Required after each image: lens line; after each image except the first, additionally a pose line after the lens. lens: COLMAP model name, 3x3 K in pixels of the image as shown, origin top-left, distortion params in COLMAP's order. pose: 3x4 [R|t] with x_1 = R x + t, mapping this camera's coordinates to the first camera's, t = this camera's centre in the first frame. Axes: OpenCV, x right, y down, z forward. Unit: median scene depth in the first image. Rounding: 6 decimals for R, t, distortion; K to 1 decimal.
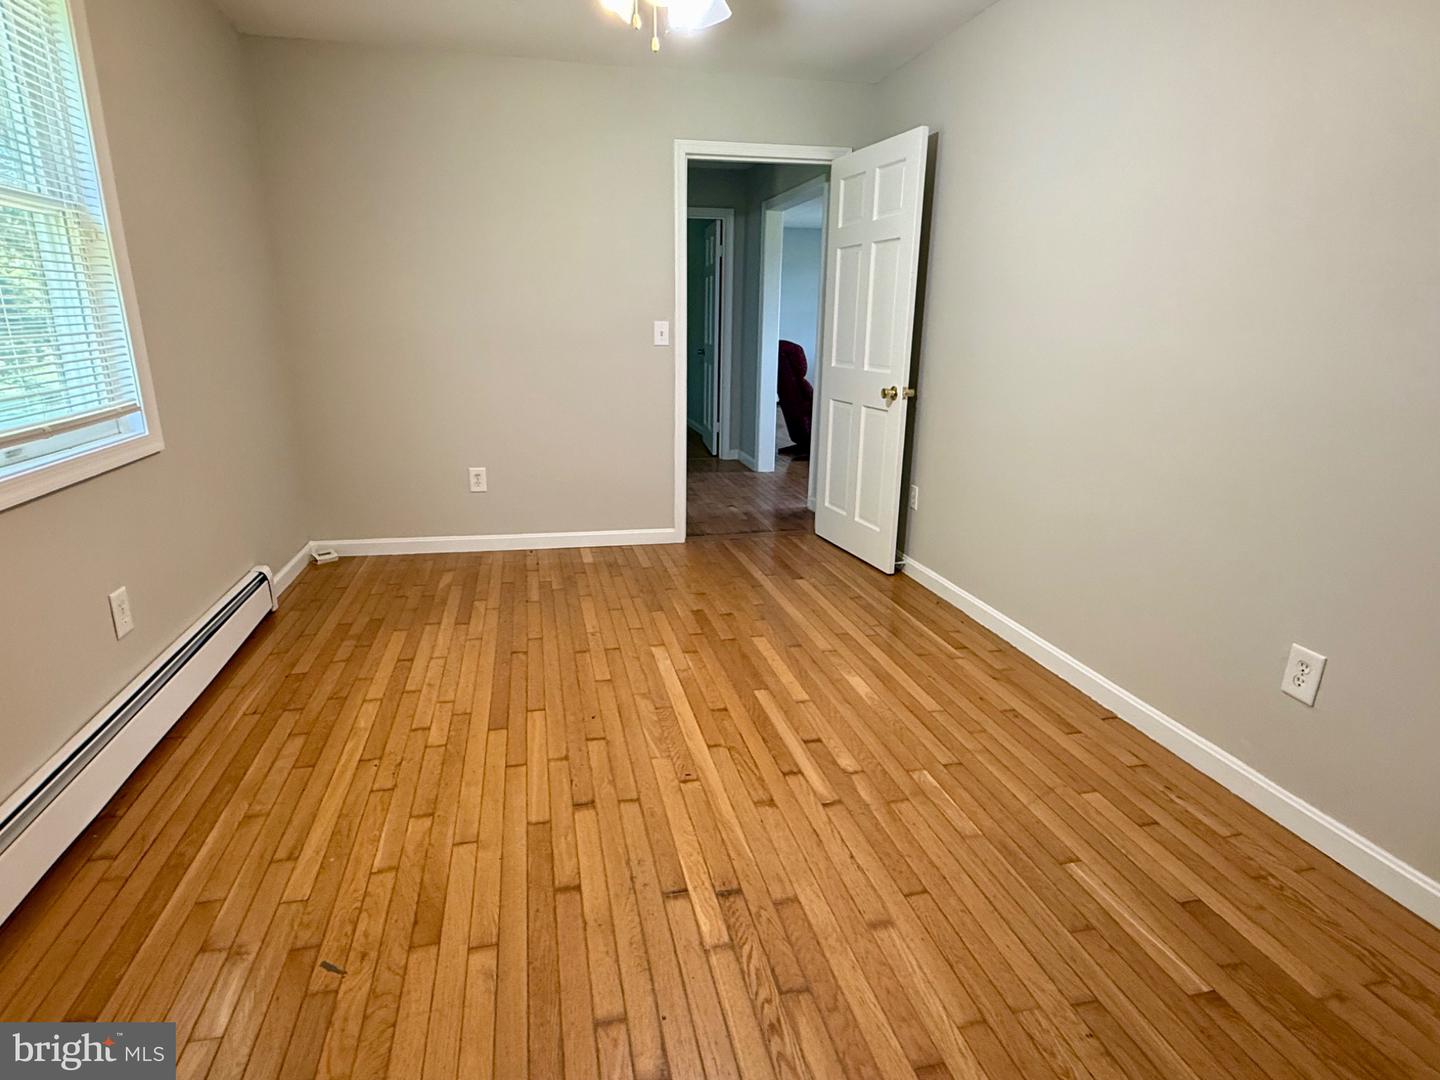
lens RADIAL K [[782.9, 0, 717.0], [0, 782.9, 538.9], [0, 0, 1]] dist [0.001595, 0.000848]
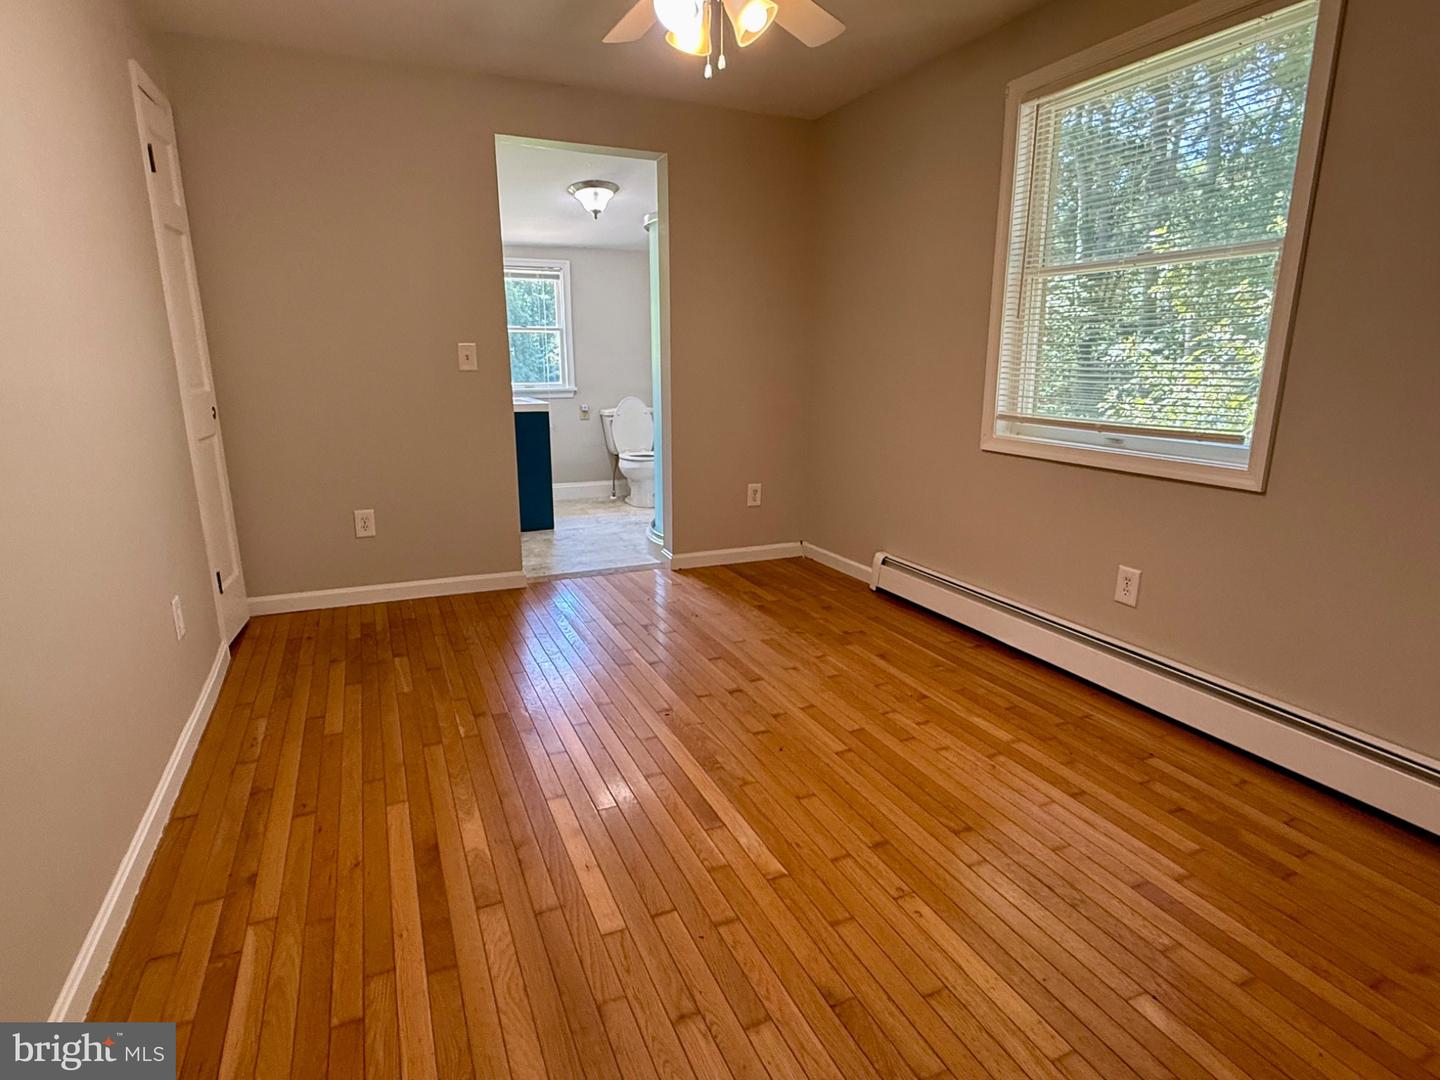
lens RADIAL K [[782.9, 0, 717.0], [0, 782.9, 538.9], [0, 0, 1]] dist [0.001595, 0.000848]
pose [[-0.982666, 0.034456, -0.182152, 0.087573], [-0.058710, 0.874156, 0.482084, -0.463221], [0.175840, 0.484422, -0.856981, 1.671015]]
